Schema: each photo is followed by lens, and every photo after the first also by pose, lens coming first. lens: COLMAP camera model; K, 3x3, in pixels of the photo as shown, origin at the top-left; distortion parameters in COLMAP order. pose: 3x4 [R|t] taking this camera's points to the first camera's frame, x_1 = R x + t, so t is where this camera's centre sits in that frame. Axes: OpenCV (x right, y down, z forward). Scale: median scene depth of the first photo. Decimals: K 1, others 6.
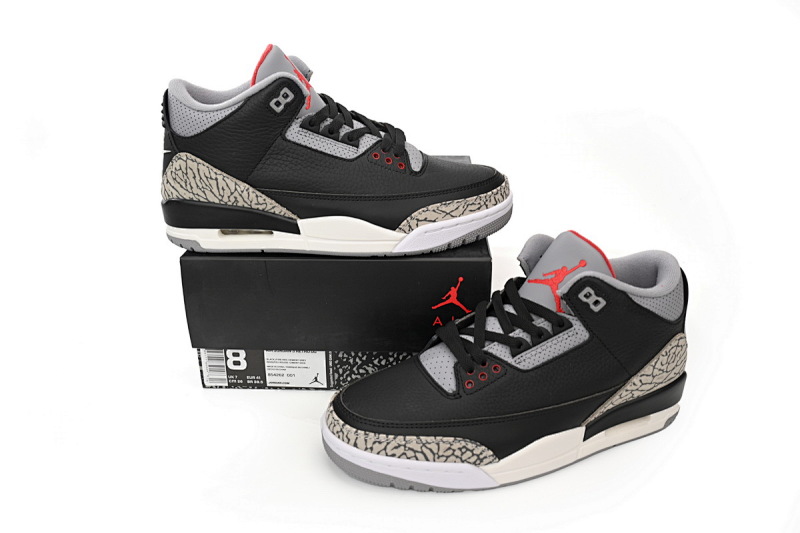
lens RADIAL K [[710.6, 0, 401.7], [0, 710.6, 265.0], [0, 0, 1]] dist [-0.047153, -0.004966]
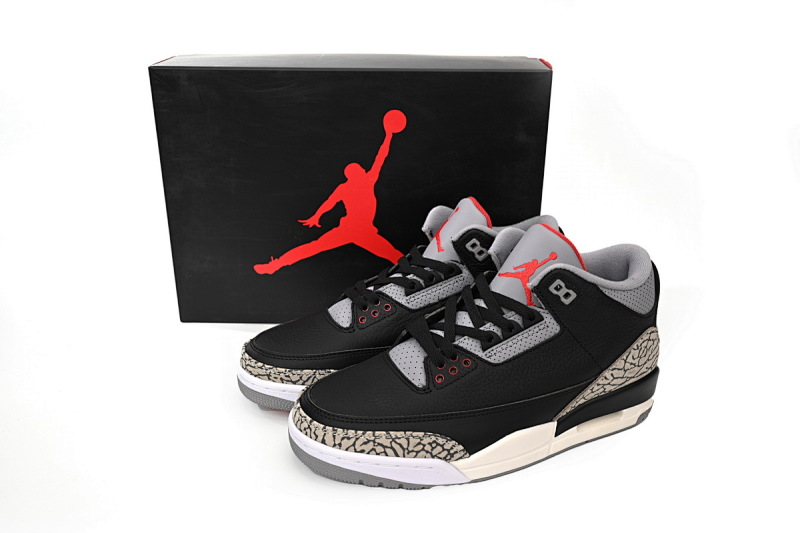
lens RADIAL K [[769.4, 0, 407.5], [0, 769.4, 268.0], [0, 0, 1]] dist [-0.047447, 0.000000]
pose [[0.998797, -0.002117, 0.048991, -0.000757], [0.002607, 0.999947, -0.009939, 0.024917], [-0.048967, 0.010055, 0.998750, -0.063255]]
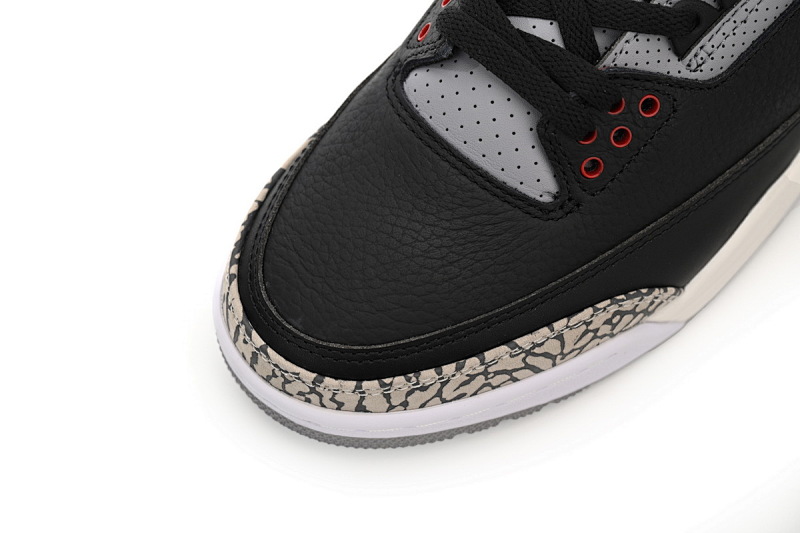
lens RADIAL K [[1681.8, 0, 400.7], [0, 1681.8, 267.0], [0, 0, 1]] dist [0.047790, 0.000000]
pose [[0.905030, -0.391373, 0.166579, -0.164676], [0.187554, 0.718691, 0.669557, -0.407916], [-0.381765, -0.574727, 0.723840, 0.354883]]
